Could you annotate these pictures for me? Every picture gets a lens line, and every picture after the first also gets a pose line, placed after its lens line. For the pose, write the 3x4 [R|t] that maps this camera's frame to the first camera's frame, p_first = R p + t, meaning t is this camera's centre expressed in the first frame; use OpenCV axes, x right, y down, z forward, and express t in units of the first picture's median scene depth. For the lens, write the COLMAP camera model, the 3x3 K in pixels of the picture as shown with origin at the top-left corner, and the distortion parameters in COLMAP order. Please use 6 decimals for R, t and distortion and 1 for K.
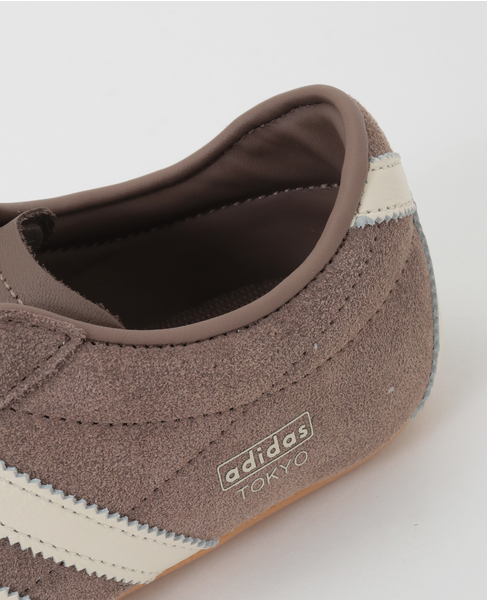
lens RADIAL K [[1345.6, 0, 243.5], [0, 1345.6, 300.0], [0, 0, 1]] dist [-0.093190, -0.435475]
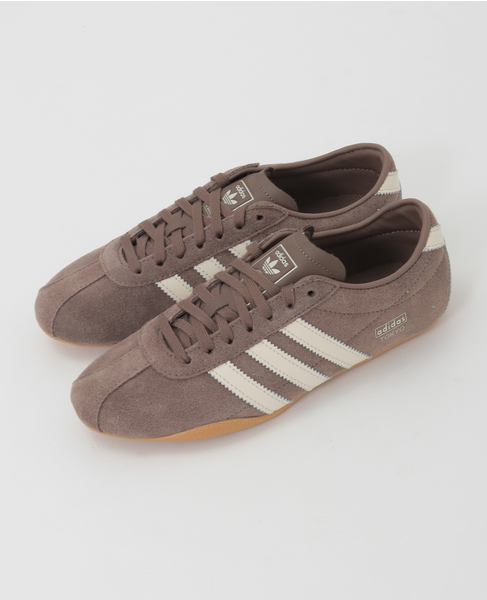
lens RADIAL K [[939.6, 0, 243.5], [0, 939.6, 300.0], [0, 0, 1]] dist [-0.020214, -0.063226]
pose [[0.996186, 0.041700, -0.076648, -0.160061], [-0.036397, 0.996930, 0.069328, -0.080896], [0.079303, -0.066274, 0.994645, -1.166934]]
